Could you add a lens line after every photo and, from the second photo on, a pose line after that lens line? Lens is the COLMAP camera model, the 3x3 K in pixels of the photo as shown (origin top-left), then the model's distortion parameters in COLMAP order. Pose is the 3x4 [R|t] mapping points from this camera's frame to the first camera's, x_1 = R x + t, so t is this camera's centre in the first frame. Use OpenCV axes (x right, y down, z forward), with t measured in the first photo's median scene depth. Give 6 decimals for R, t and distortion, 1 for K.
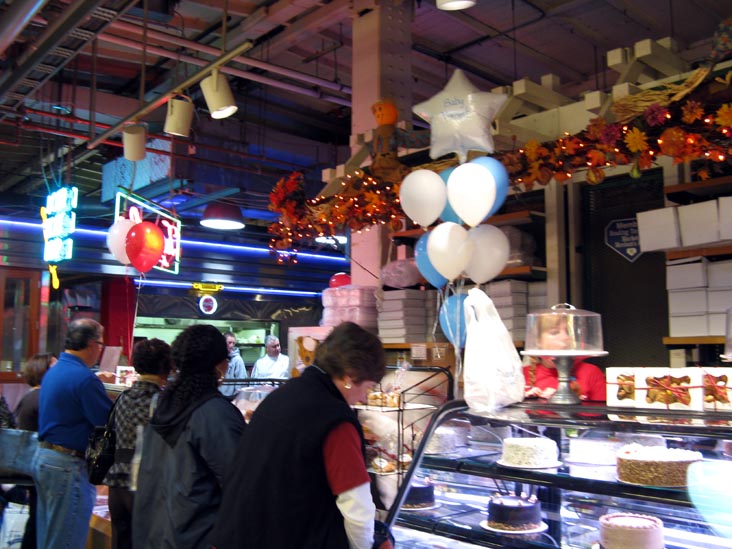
lens RADIAL K [[737.2, 0, 366.0], [0, 737.2, 274.5], [0, 0, 1]] dist [-0.189210, 0.017584]
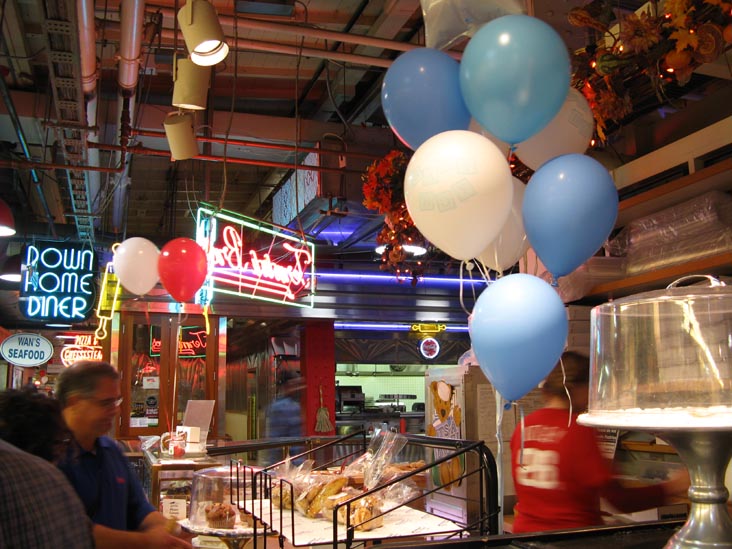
lens RADIAL K [[737.2, 0, 366.0], [0, 737.2, 274.5], [0, 0, 1]] dist [-0.189210, 0.017584]
pose [[0.925530, -0.075902, -0.370989, 0.076626], [0.053233, 0.996056, -0.070981, 0.017018], [0.374913, 0.045946, 0.925921, 0.191749]]
